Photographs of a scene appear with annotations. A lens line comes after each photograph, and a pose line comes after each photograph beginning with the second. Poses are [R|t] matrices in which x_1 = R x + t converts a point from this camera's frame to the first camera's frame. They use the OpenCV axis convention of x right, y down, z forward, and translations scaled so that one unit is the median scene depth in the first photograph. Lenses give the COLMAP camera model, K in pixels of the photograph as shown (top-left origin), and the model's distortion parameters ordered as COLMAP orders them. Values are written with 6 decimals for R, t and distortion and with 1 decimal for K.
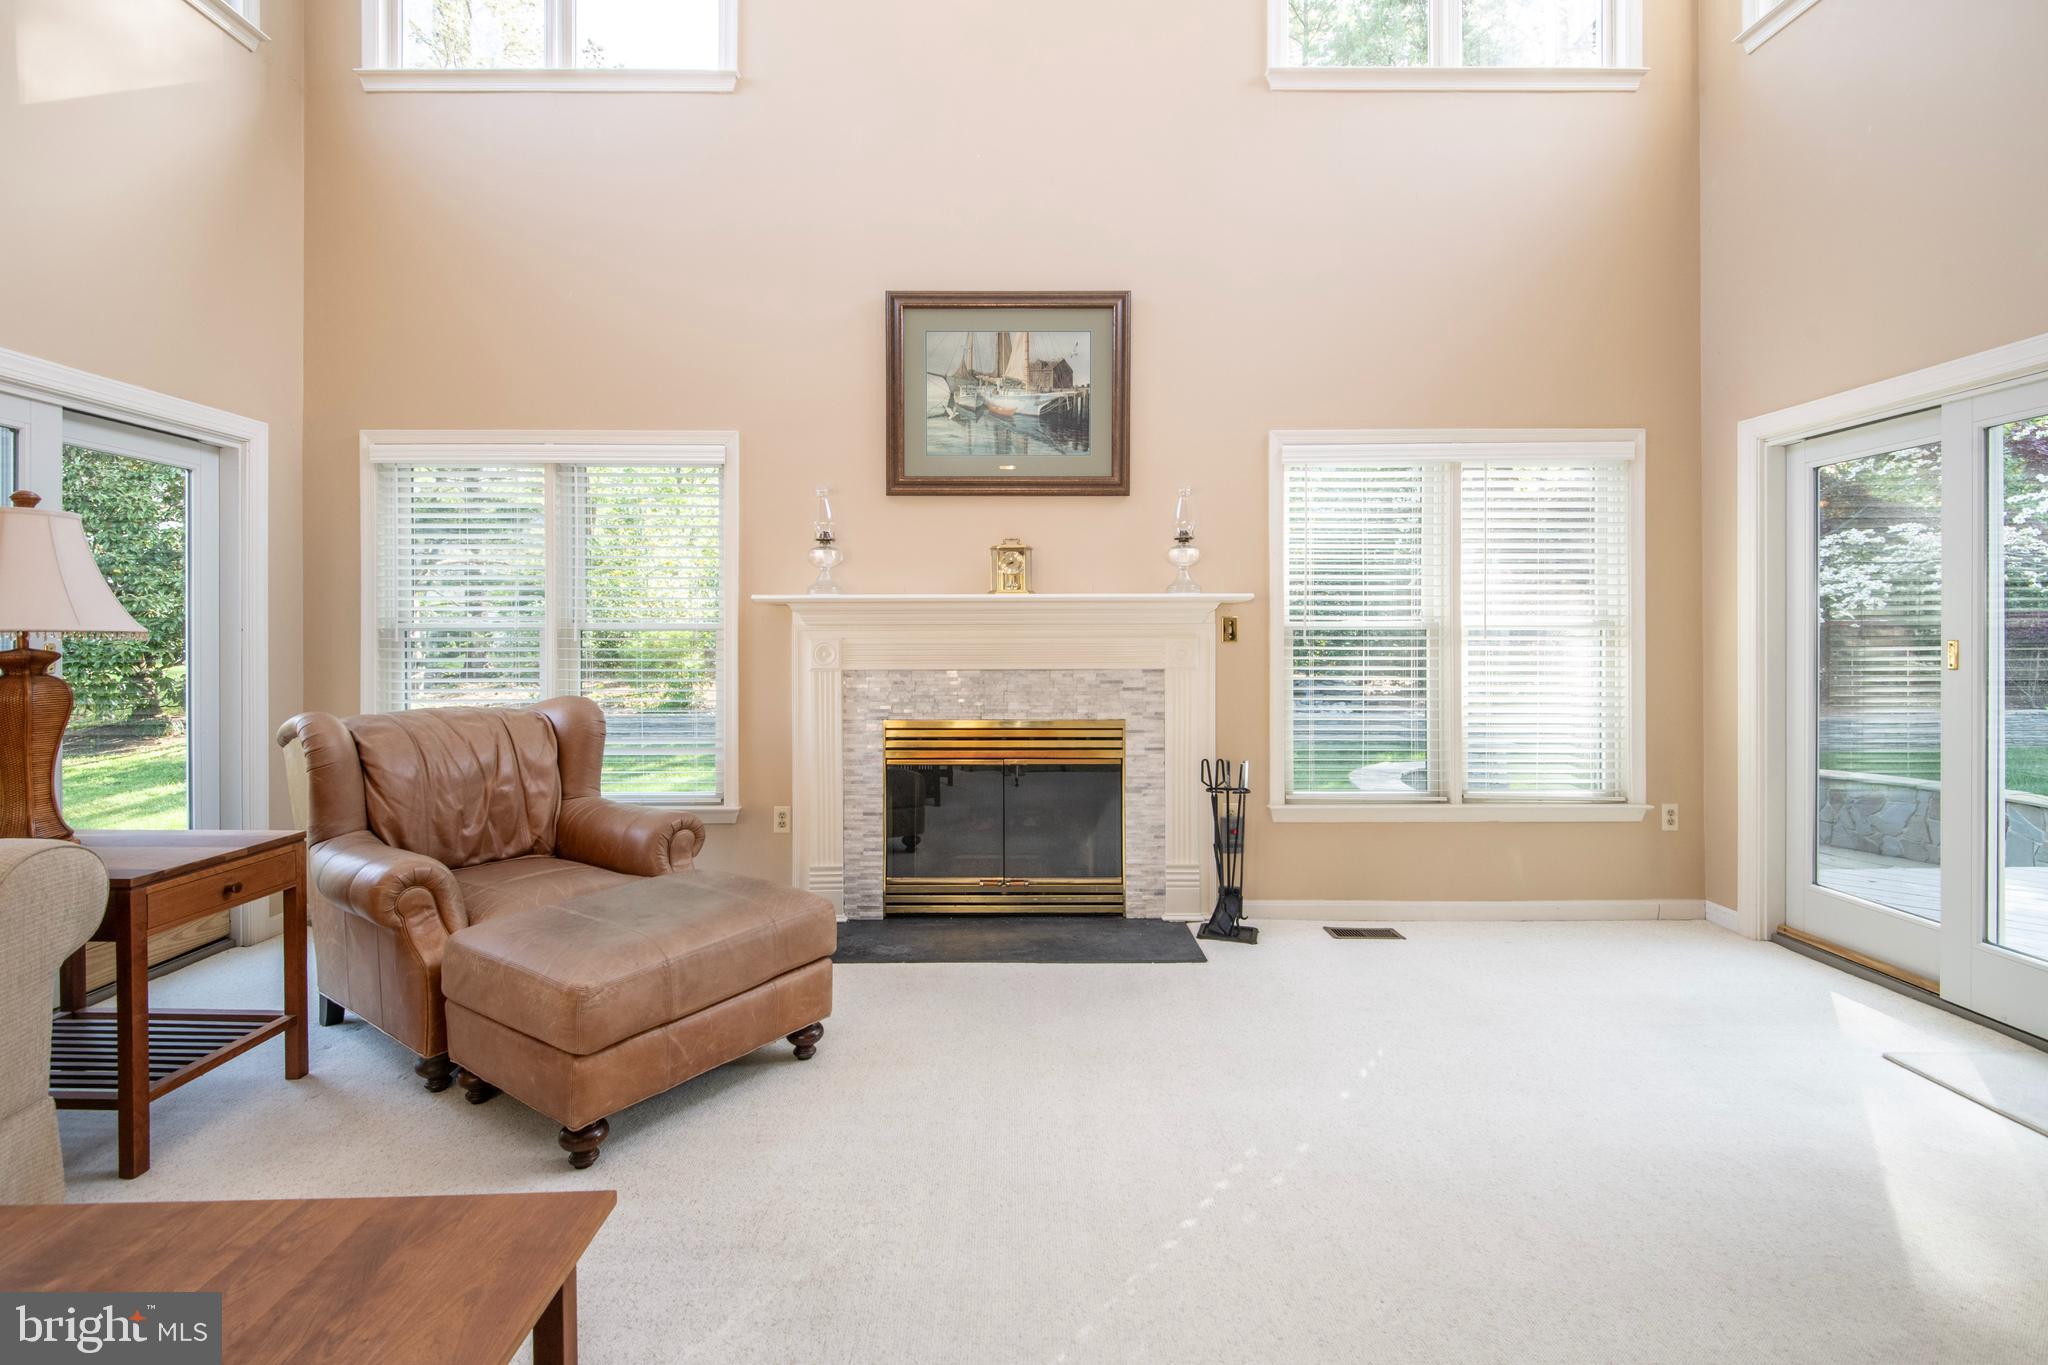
lens RADIAL K [[923.3, 0, 1009.3], [0, 923.3, 649.8], [0, 0, 1]] dist [0.000556, -0.007950]
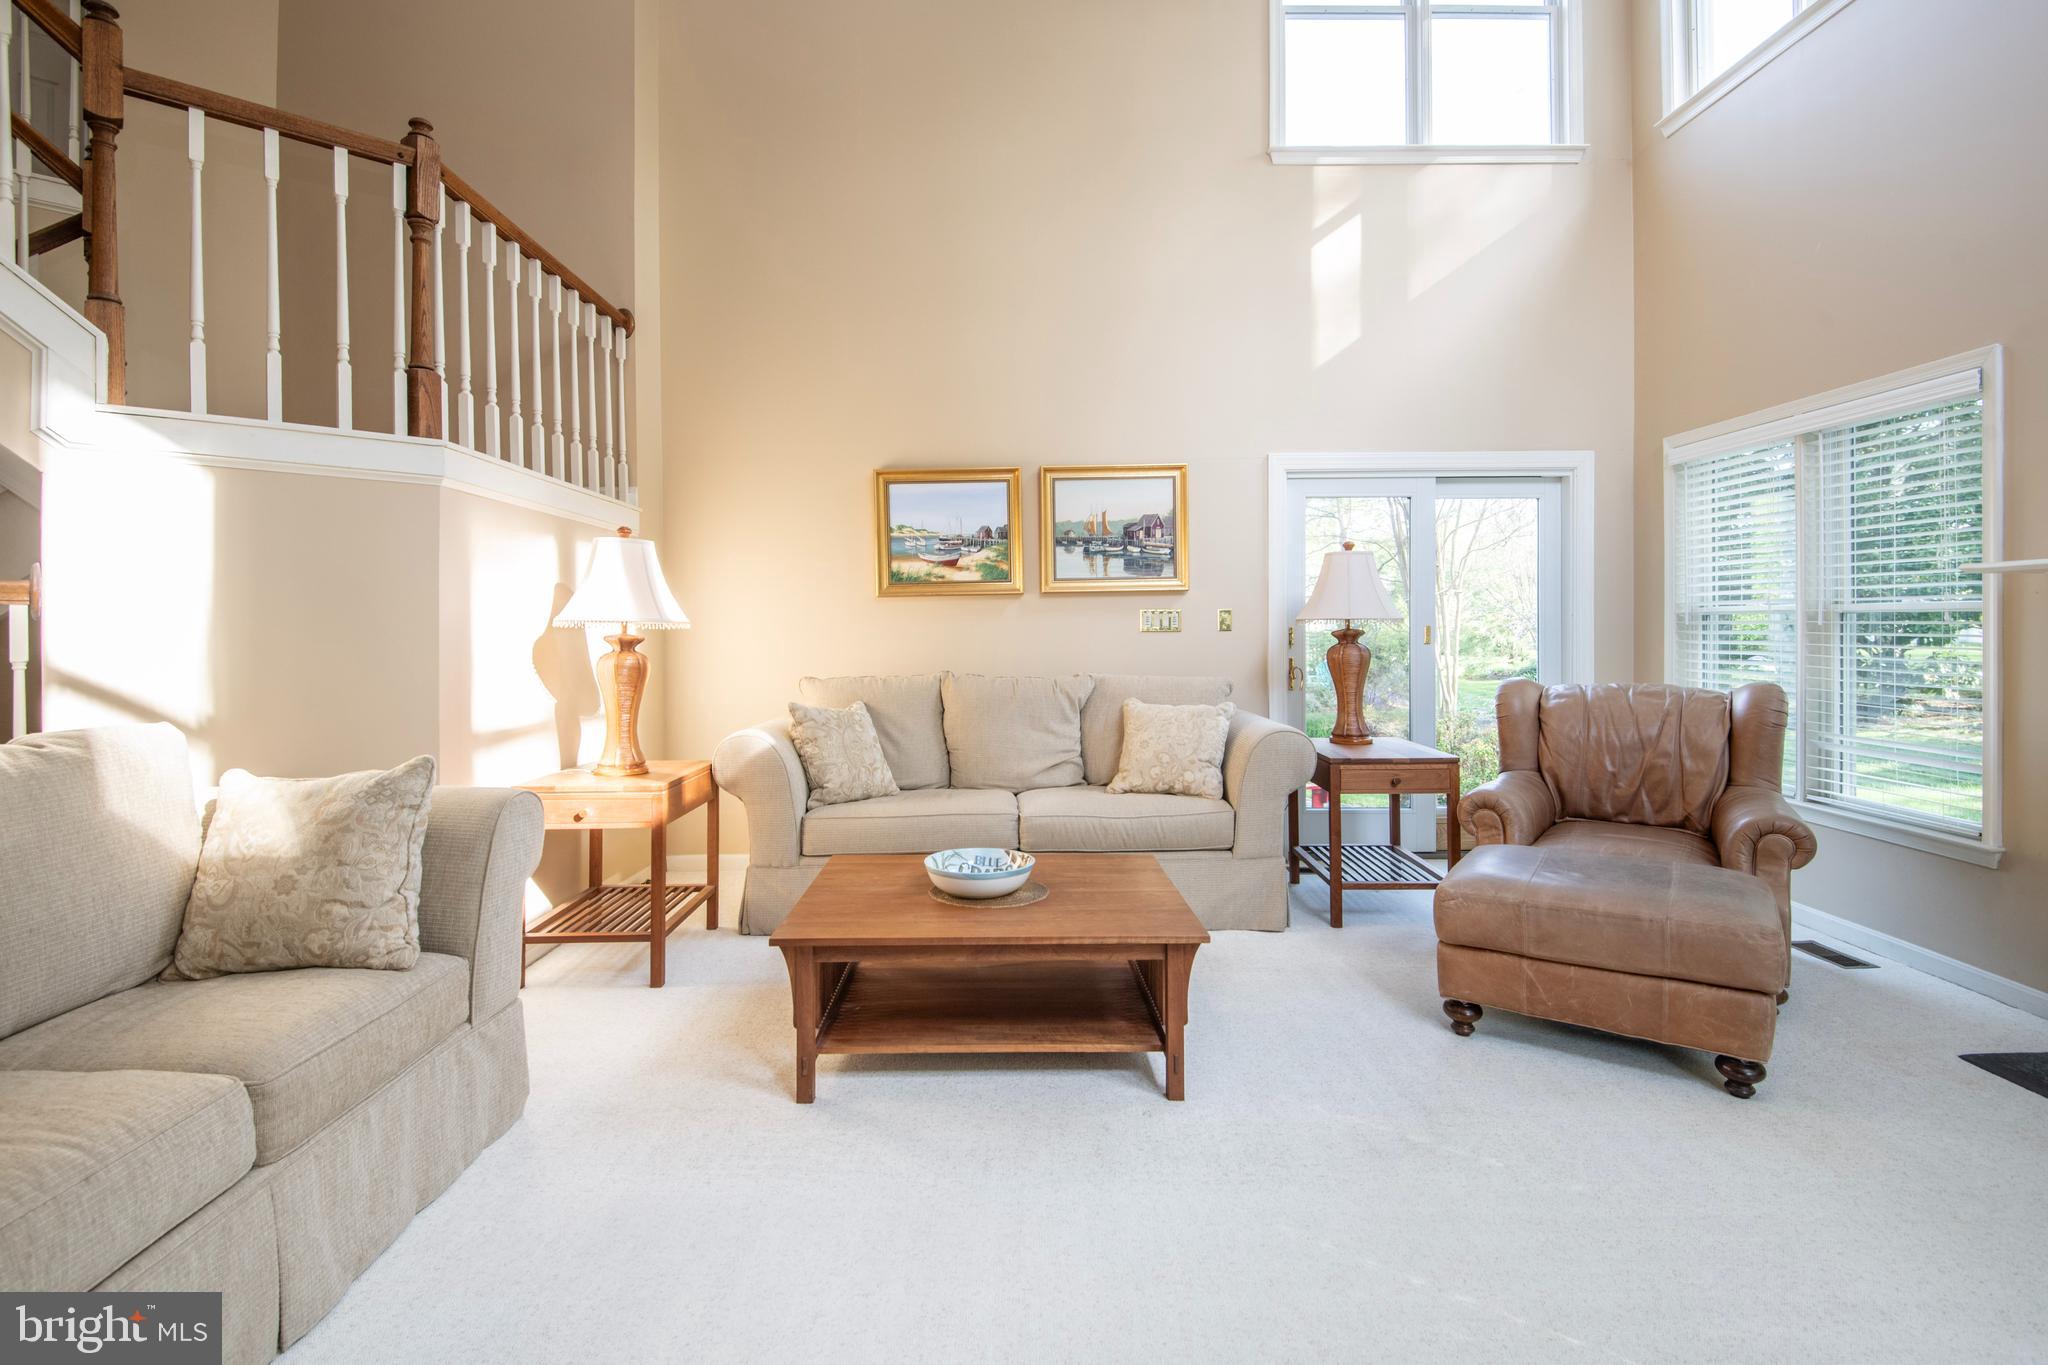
lens RADIAL K [[923.3, 0, 1009.3], [0, 923.3, 649.8], [0, 0, 1]] dist [0.000556, -0.007950]
pose [[-0.005188, 0.031305, -0.999496, 0.528037], [-0.008099, 0.999476, 0.031347, -0.008284], [0.999954, 0.008257, -0.004932, 0.239566]]
